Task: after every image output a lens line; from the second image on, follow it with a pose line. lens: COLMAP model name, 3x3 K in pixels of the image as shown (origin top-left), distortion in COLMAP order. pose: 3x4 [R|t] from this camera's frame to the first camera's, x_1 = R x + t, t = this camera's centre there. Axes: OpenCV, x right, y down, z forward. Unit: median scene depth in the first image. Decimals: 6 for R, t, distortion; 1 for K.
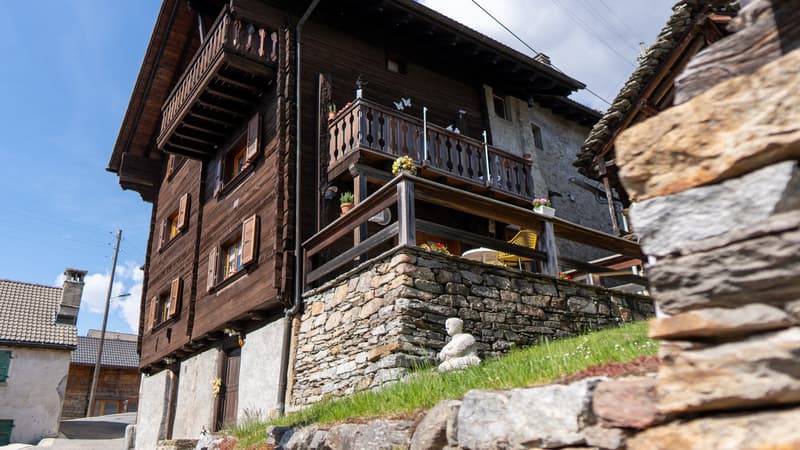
lens RADIAL K [[596.5, 0, 400.0], [0, 596.5, 225.0], [0, 0, 1]] dist [0.050508, -0.002347]
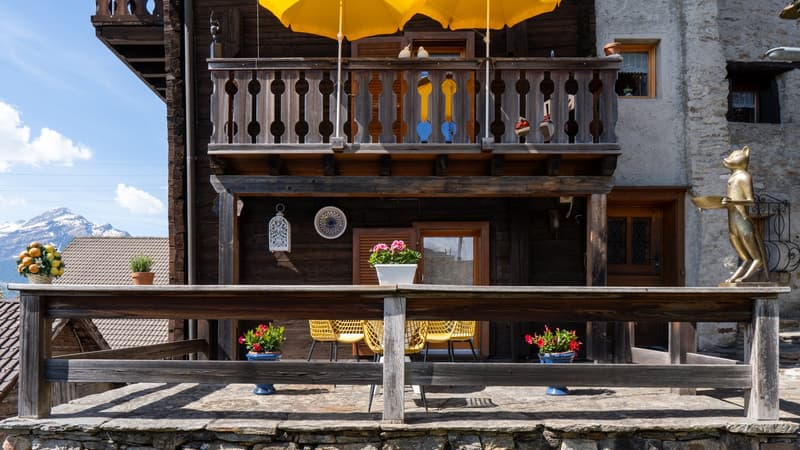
lens RADIAL K [[575.6, 0, 385.2], [0, 575.6, 313.6], [0, 0, 1]] dist [0.001909, 0.000600]
pose [[0.815960, 0.029972, -0.577330, 0.574326], [0.186414, 0.931670, 0.311833, -0.156713], [0.547228, -0.362066, 0.754619, 0.733221]]
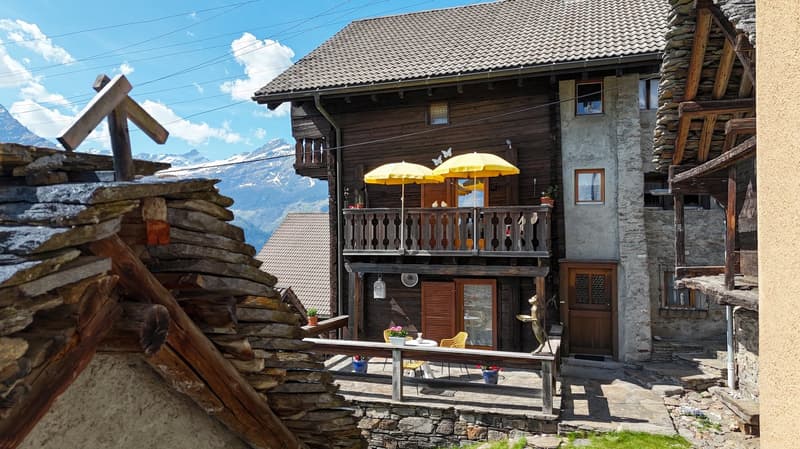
lens RADIAL K [[596.5, 0, 400.0], [0, 596.5, 224.5], [0, 0, 1]] dist [0.050508, -0.002347]
pose [[0.598419, 0.011480, -0.801101, 1.374971], [0.274087, 0.936633, 0.218164, -0.571772], [0.752842, -0.350125, 0.557352, 0.482676]]
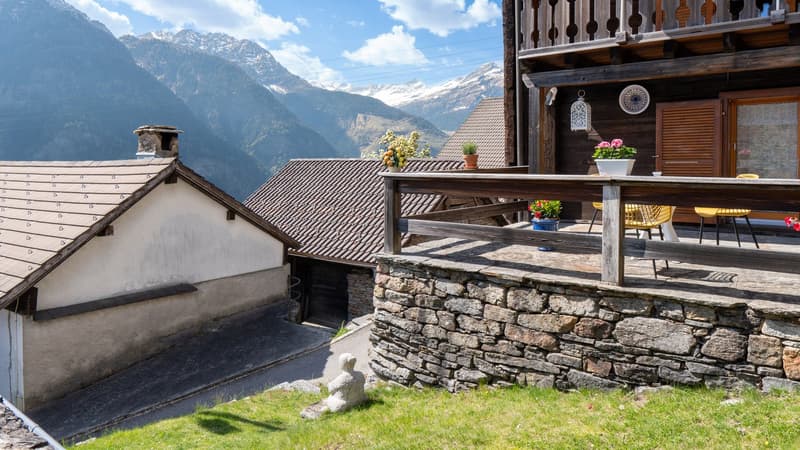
lens RADIAL K [[572.3, 0, 399.1], [0, 572.3, 182.4], [0, 0, 1]] dist [0.006887, 0.004504]
pose [[0.280425, 0.067839, -0.957476, 0.836649], [0.351248, 0.921063, 0.168133, -0.203929], [0.893301, -0.383460, 0.234461, 0.769932]]
